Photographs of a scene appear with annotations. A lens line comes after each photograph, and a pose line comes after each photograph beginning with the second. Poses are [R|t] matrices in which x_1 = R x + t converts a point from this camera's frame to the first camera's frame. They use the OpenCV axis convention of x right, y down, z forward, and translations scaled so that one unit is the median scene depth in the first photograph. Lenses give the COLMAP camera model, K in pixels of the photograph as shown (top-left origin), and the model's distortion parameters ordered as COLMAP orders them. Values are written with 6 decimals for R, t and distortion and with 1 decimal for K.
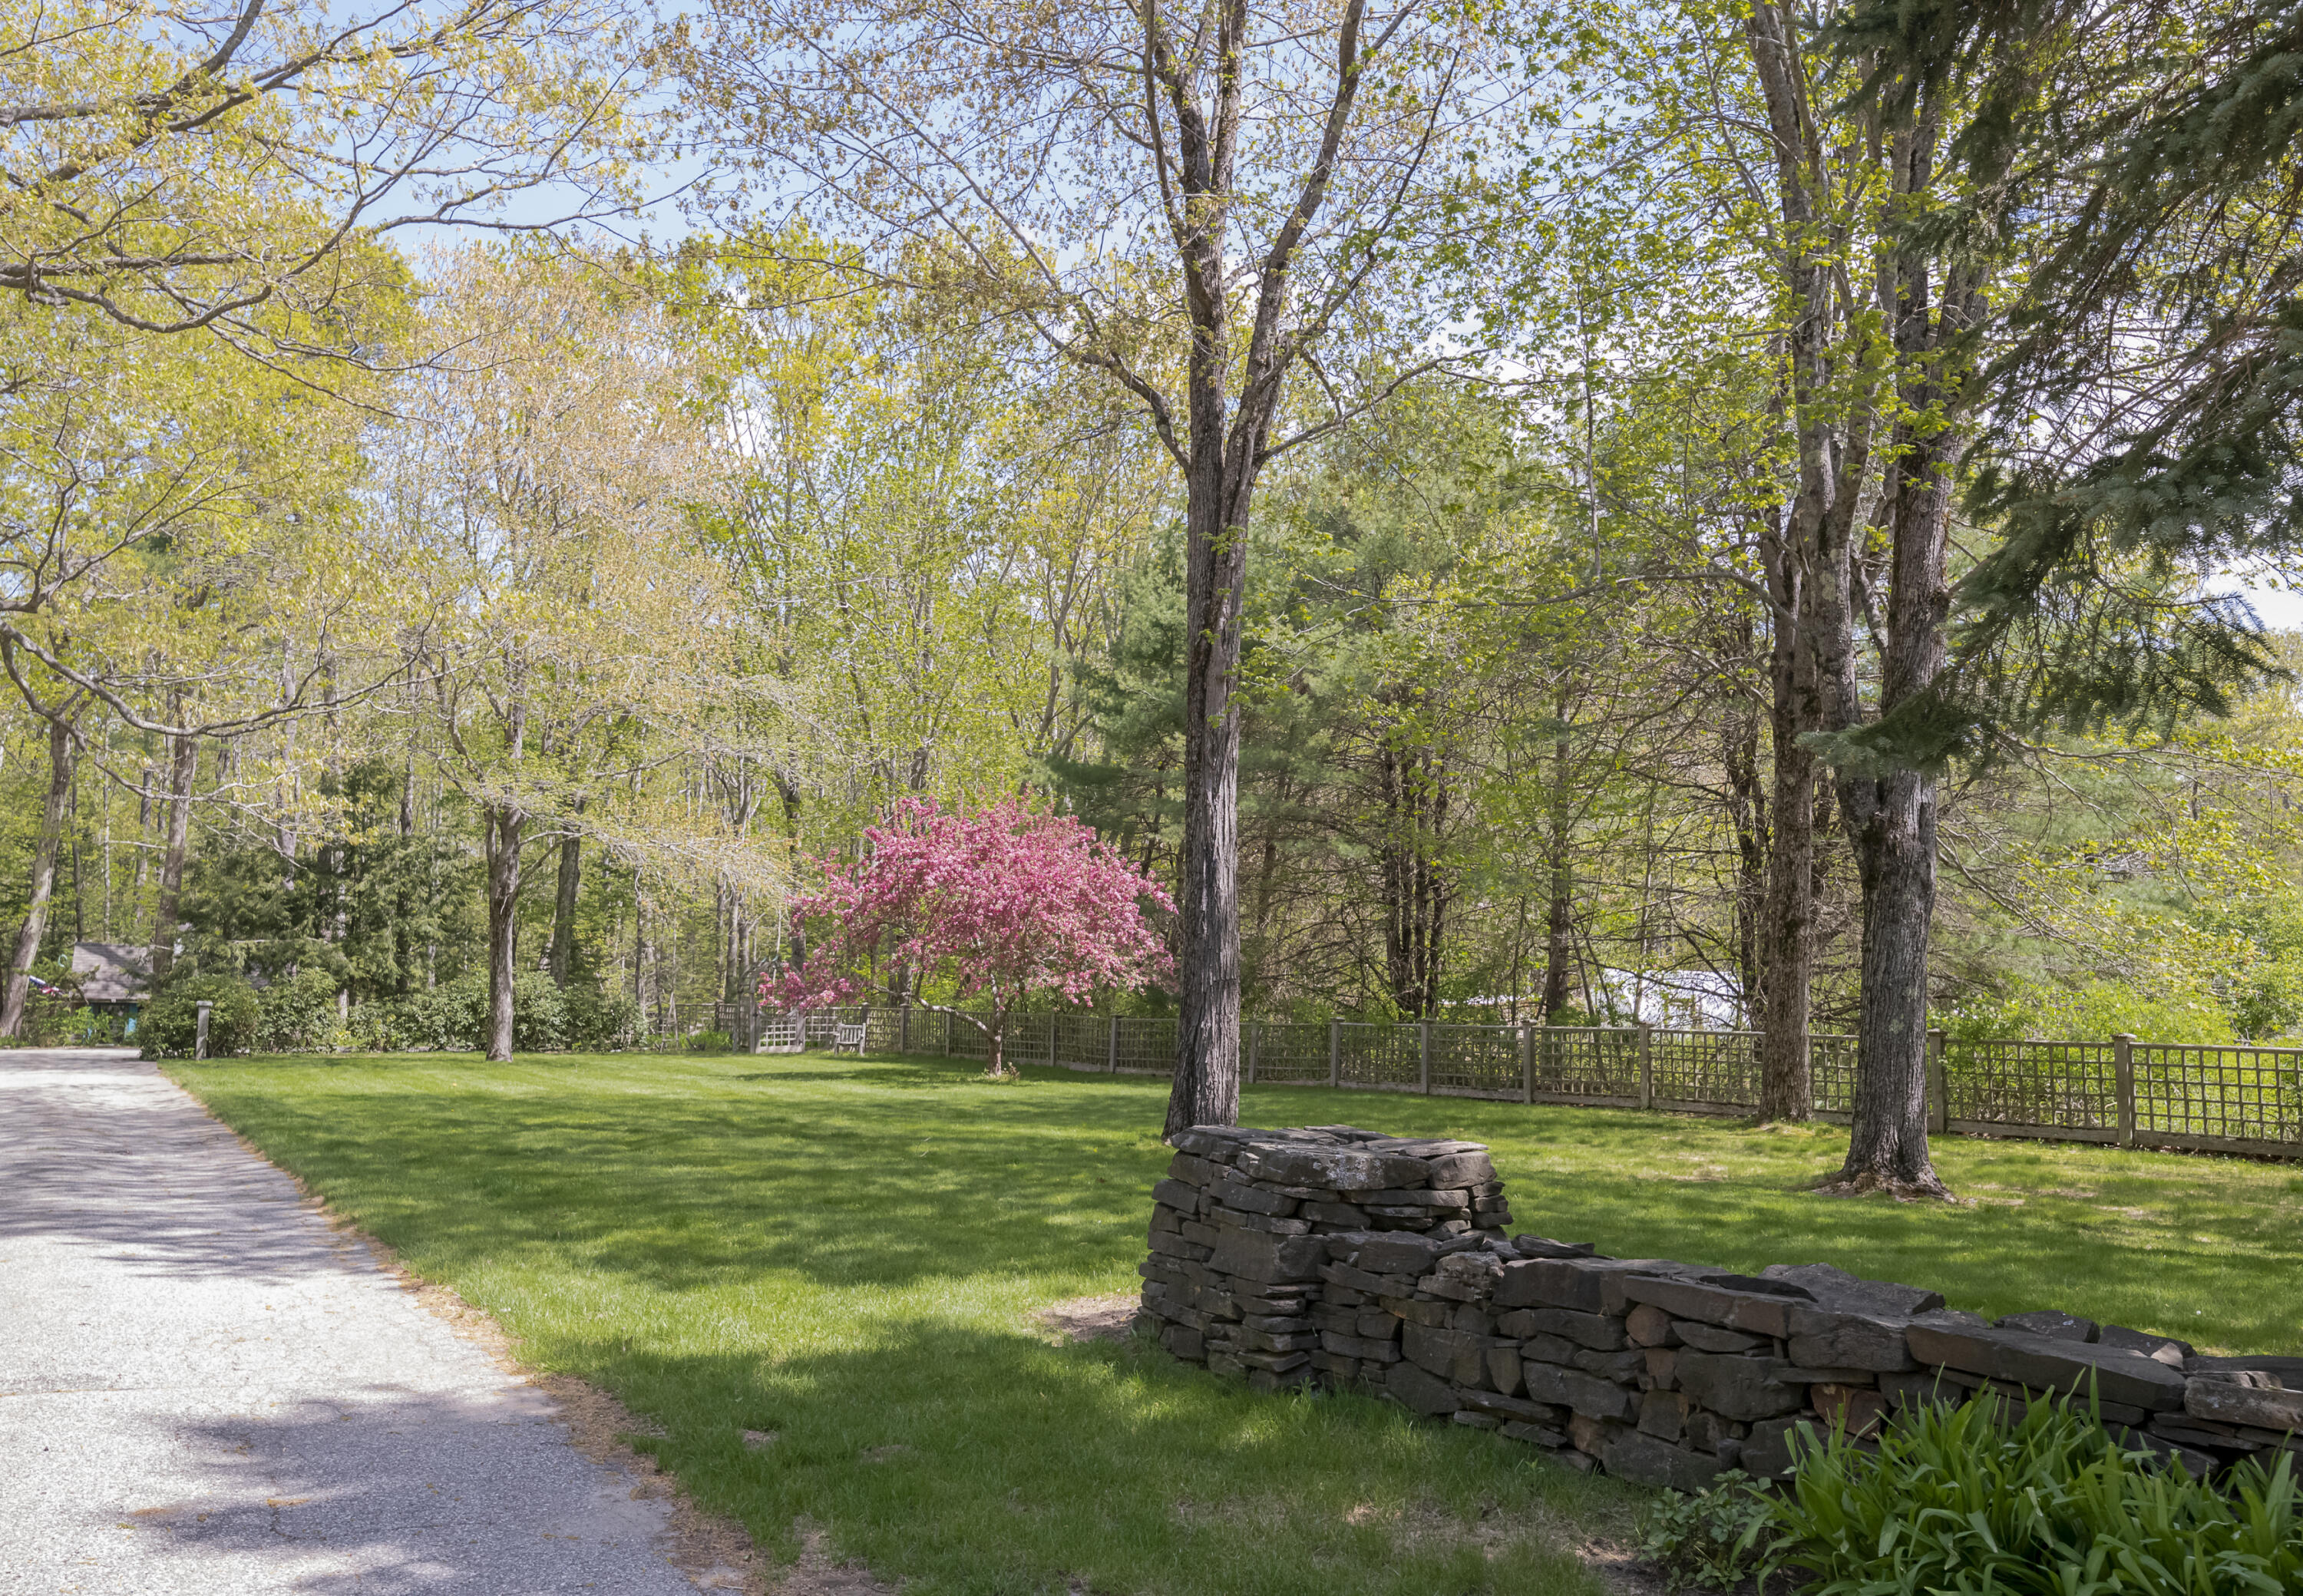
lens RADIAL K [[1957.8, 0, 1151.5], [0, 1957.8, 798.0], [0, 0, 1]] dist [0.033470, -0.002583]
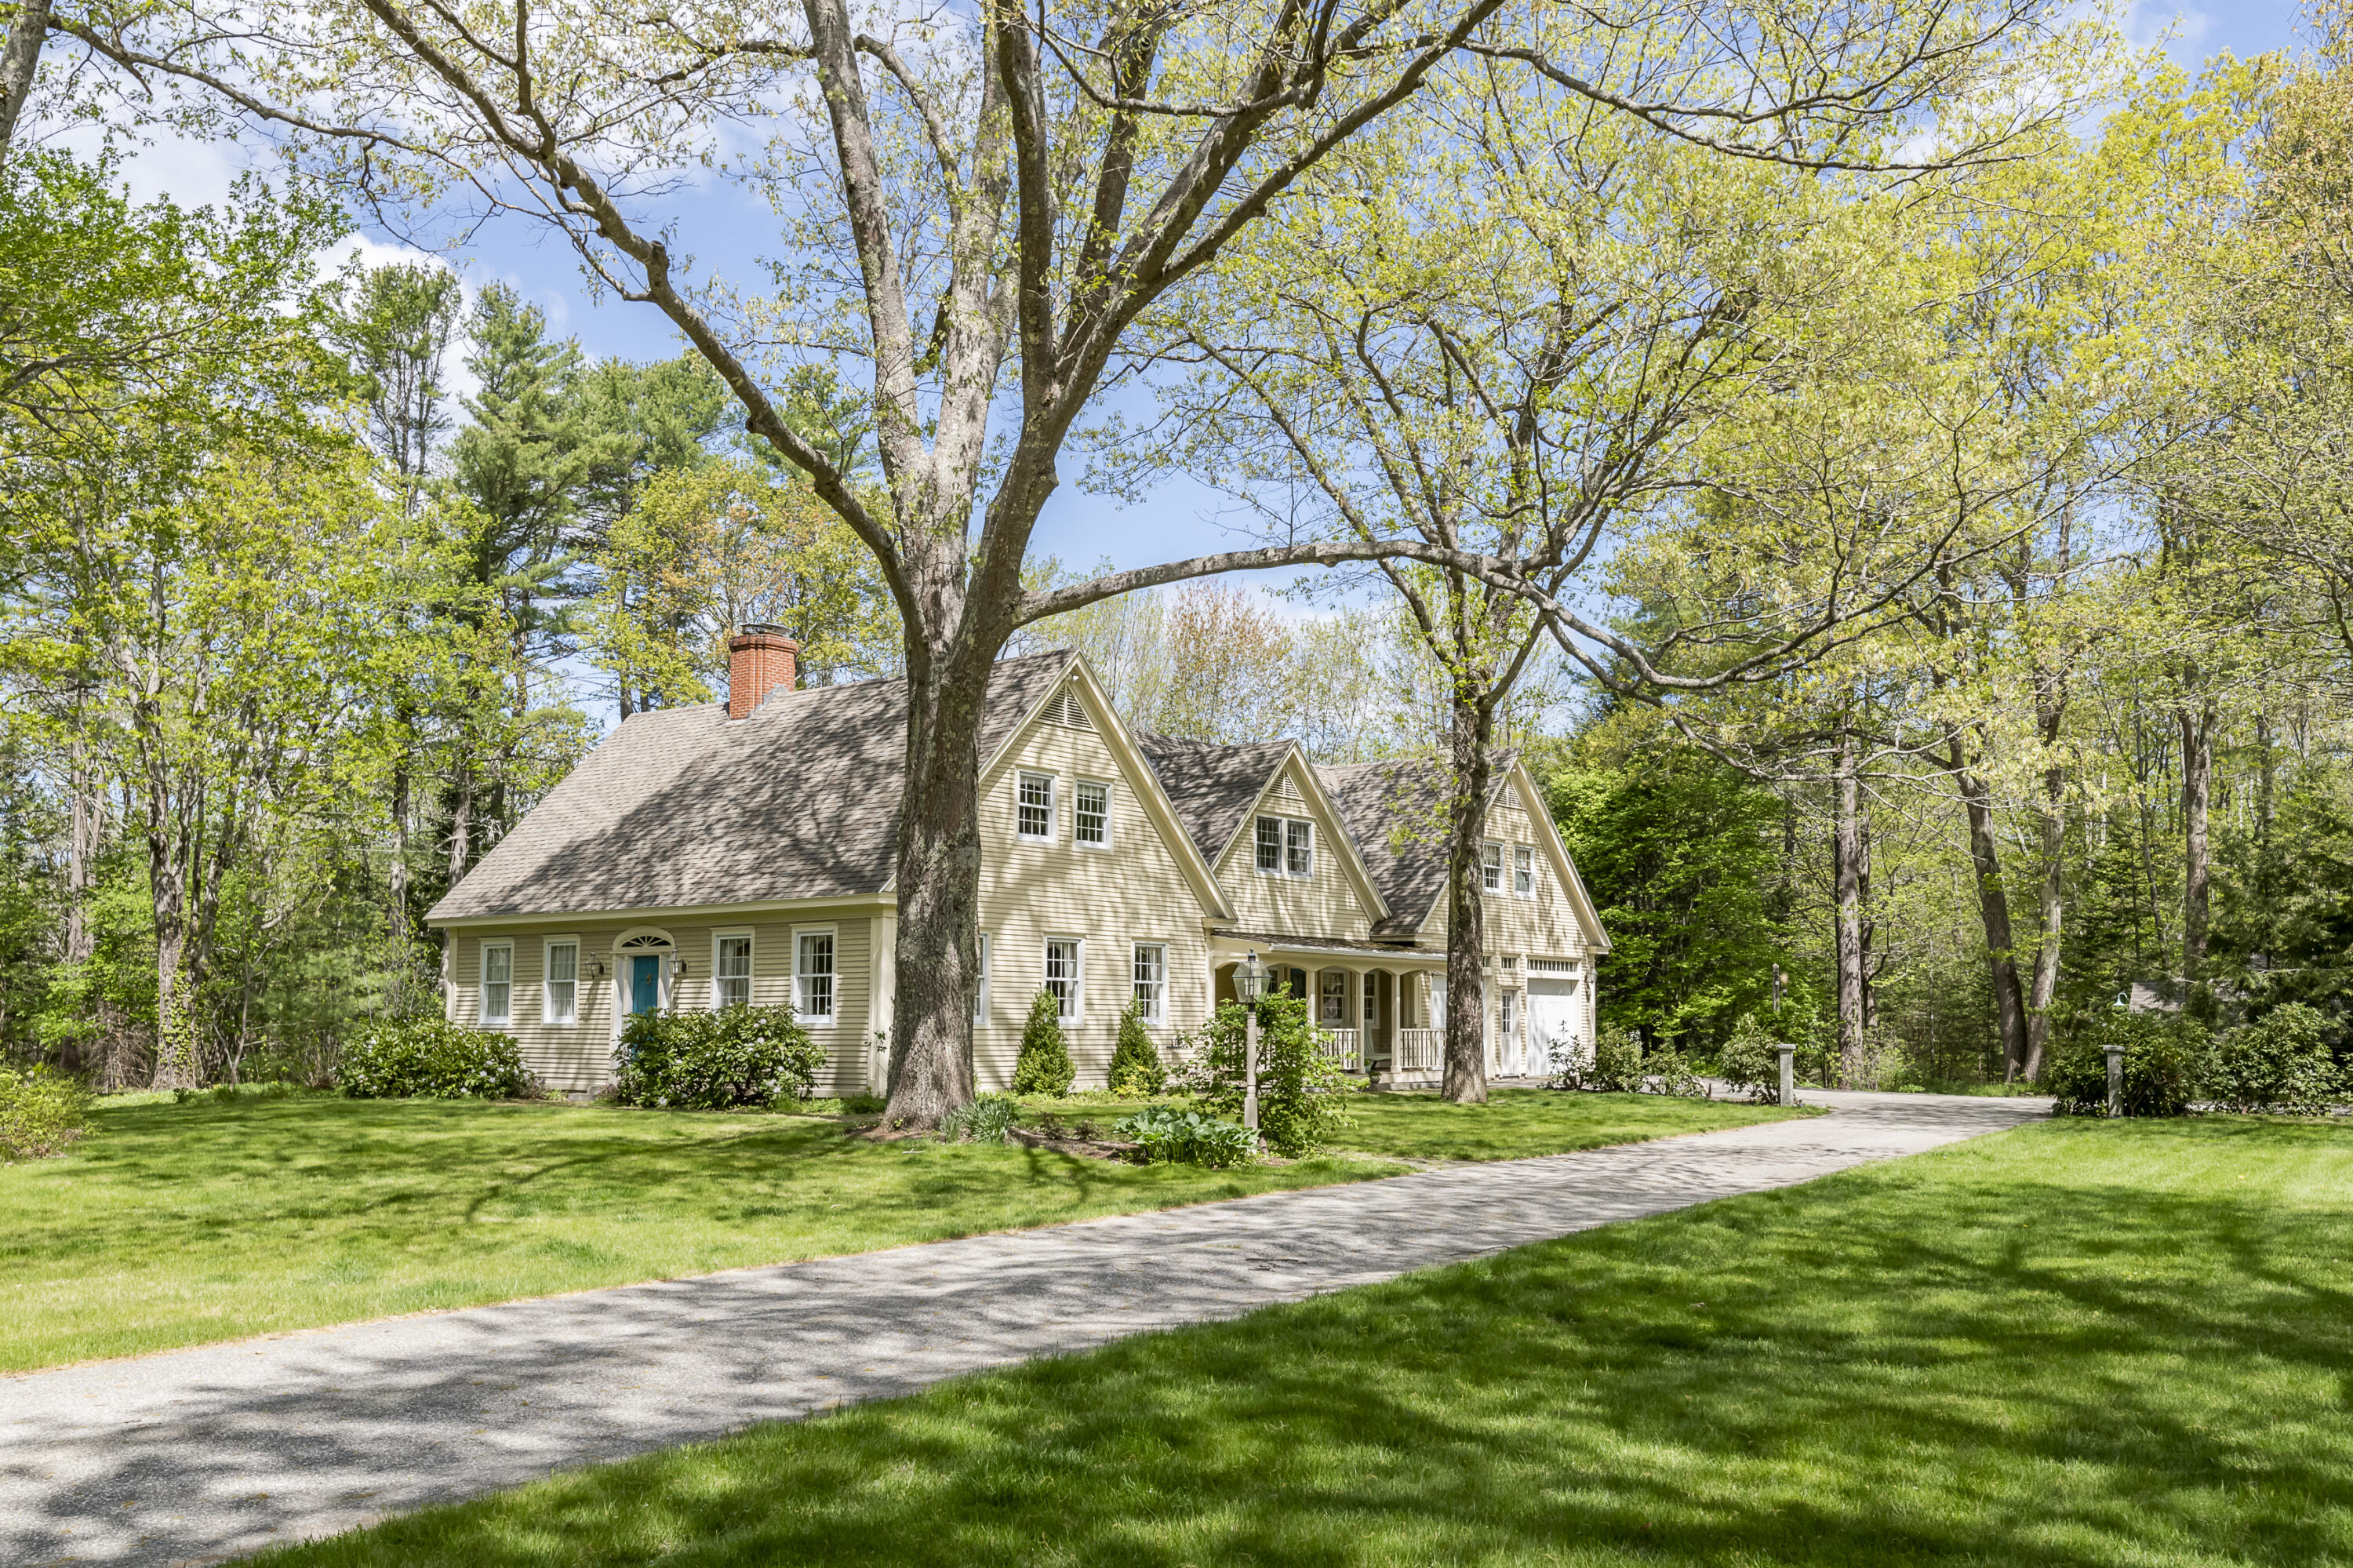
lens RADIAL K [[2032.7, 0, 1182.5], [0, 2032.7, 844.4], [0, 0, 1]] dist [0.001454, 0.006084]
pose [[0.514624, -0.079677, -0.853706, 0.032169], [0.082733, 0.995641, -0.043051, 0.025817], [0.853415, -0.048475, 0.518973, 0.249702]]
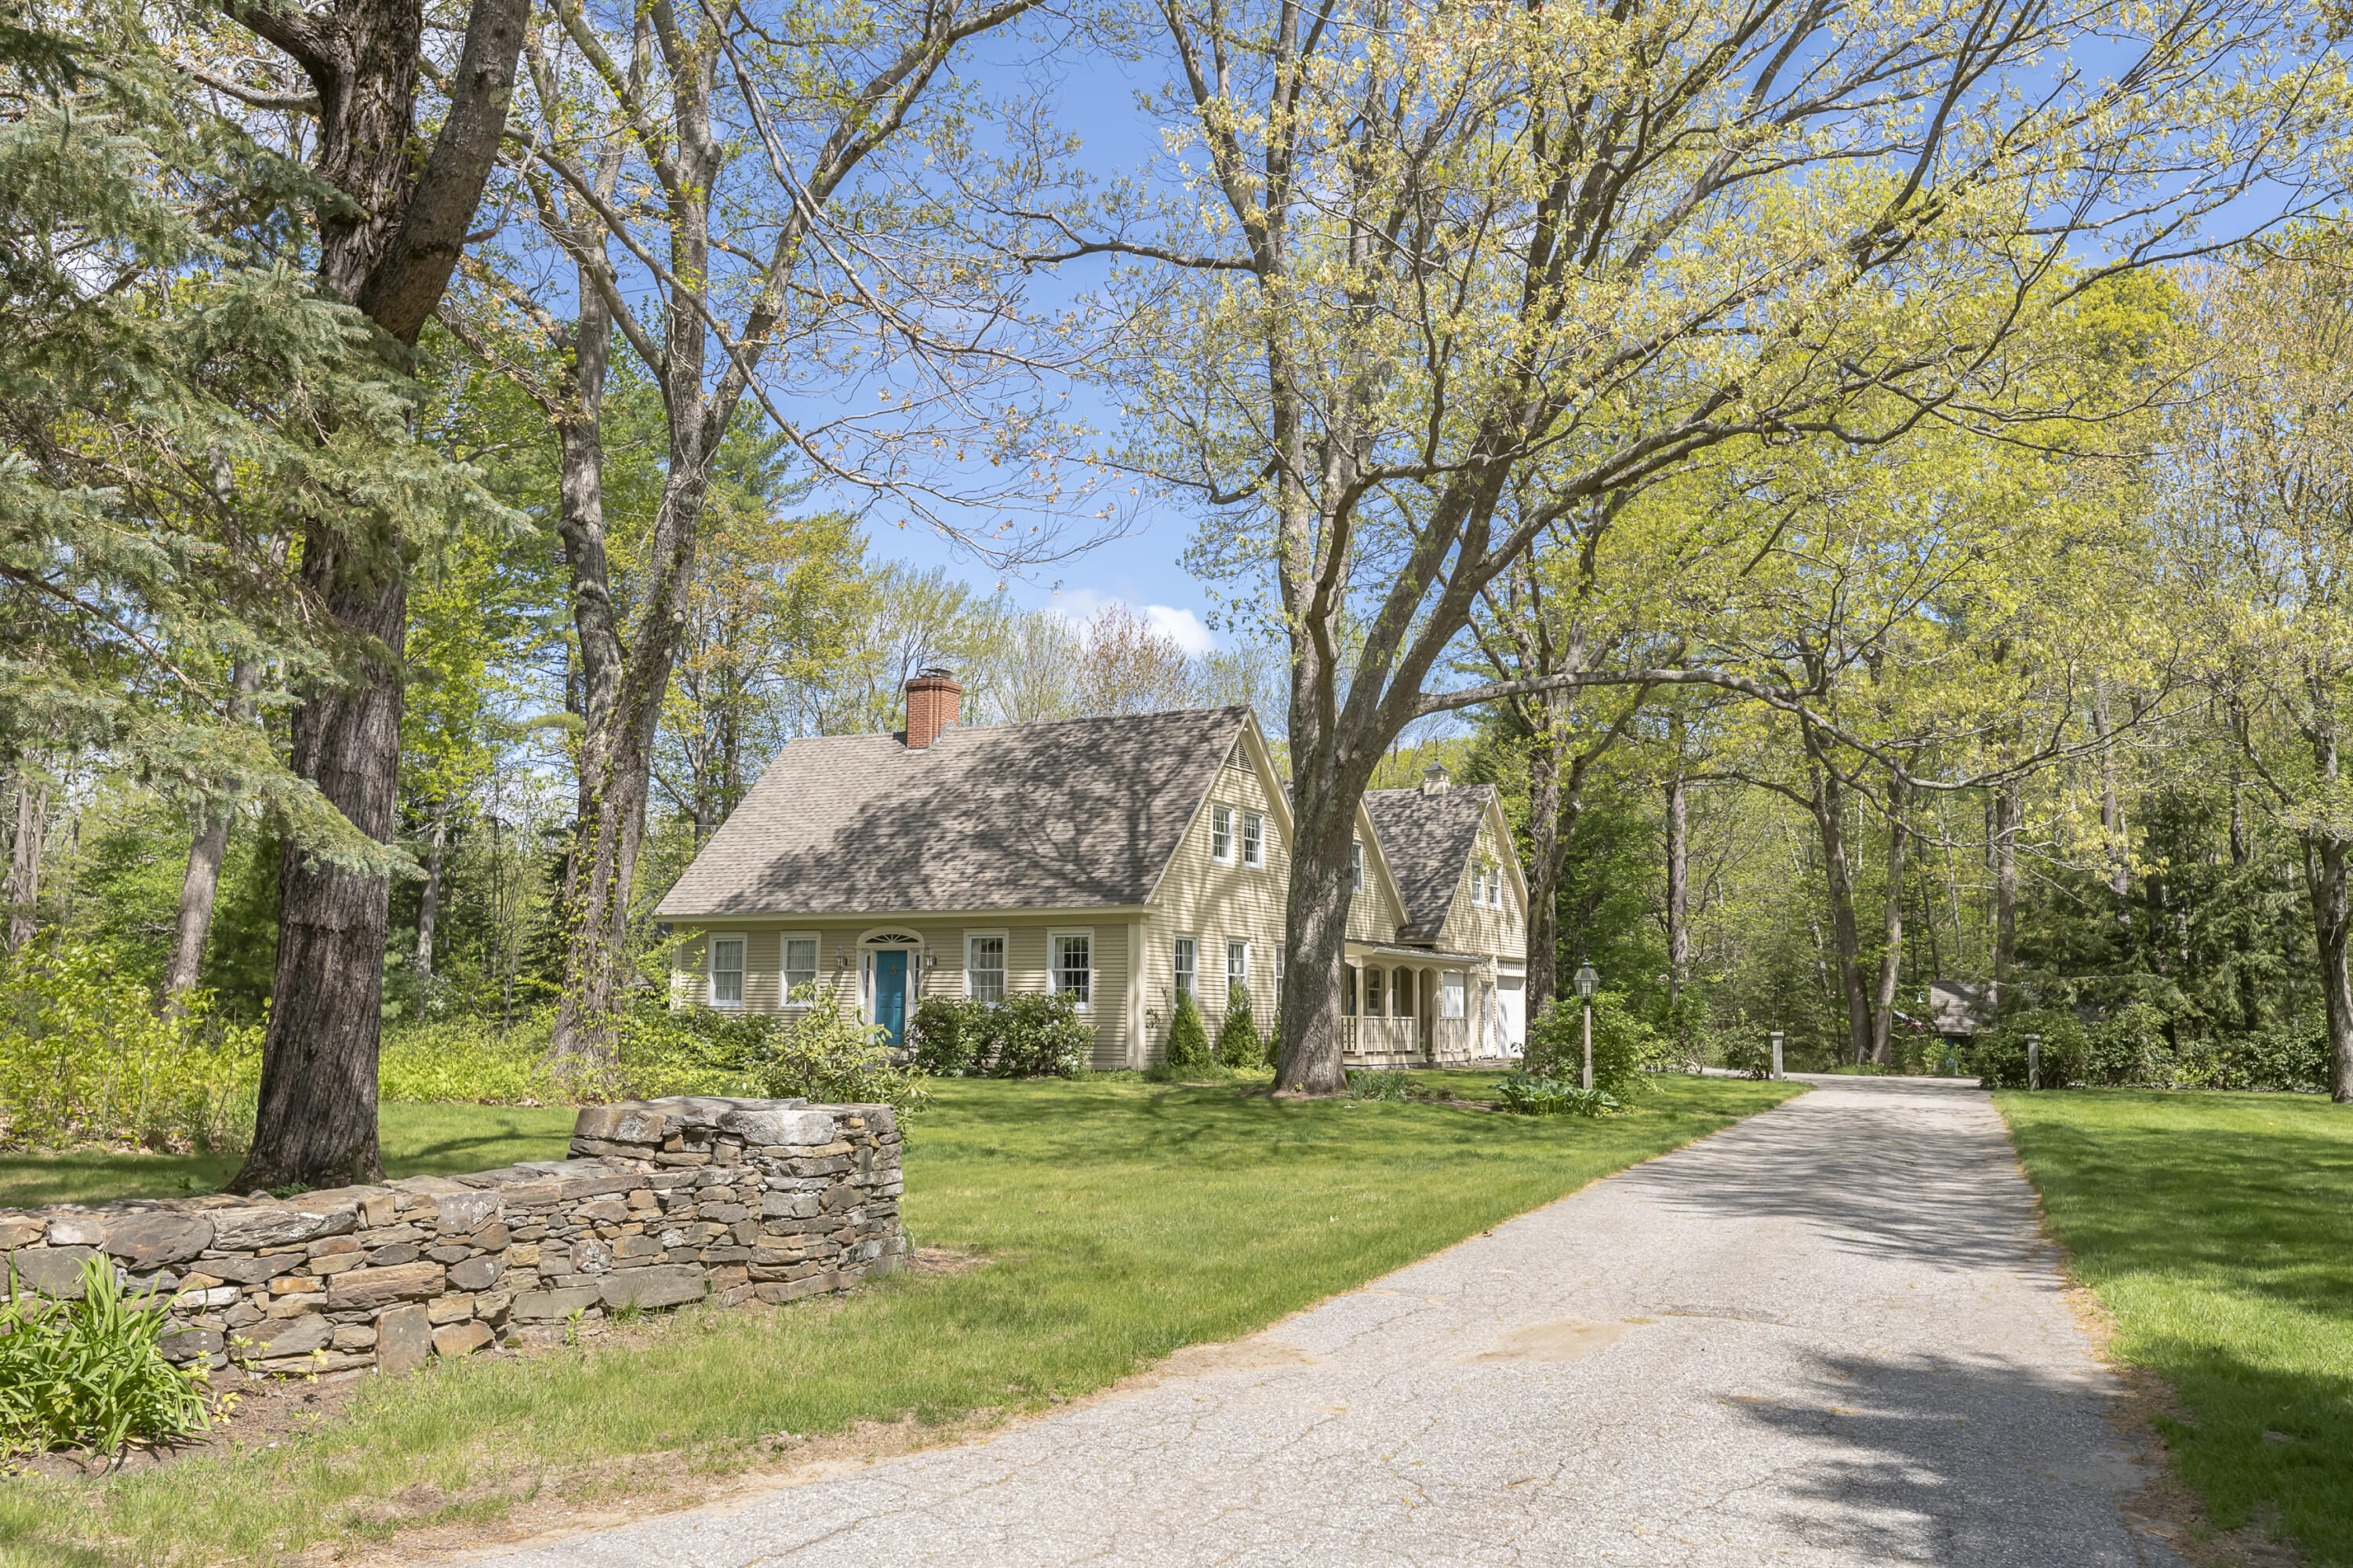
lens RADIAL K [[1973.7, 0, 1176.5], [0, 1973.7, 784.0], [0, 0, 1]] dist [-0.007070, -0.005947]
pose [[0.638154, -0.085534, -0.765143, 0.041223], [0.065508, 0.996238, -0.056732, -0.000141], [0.767117, -0.013919, 0.641356, -0.018821]]
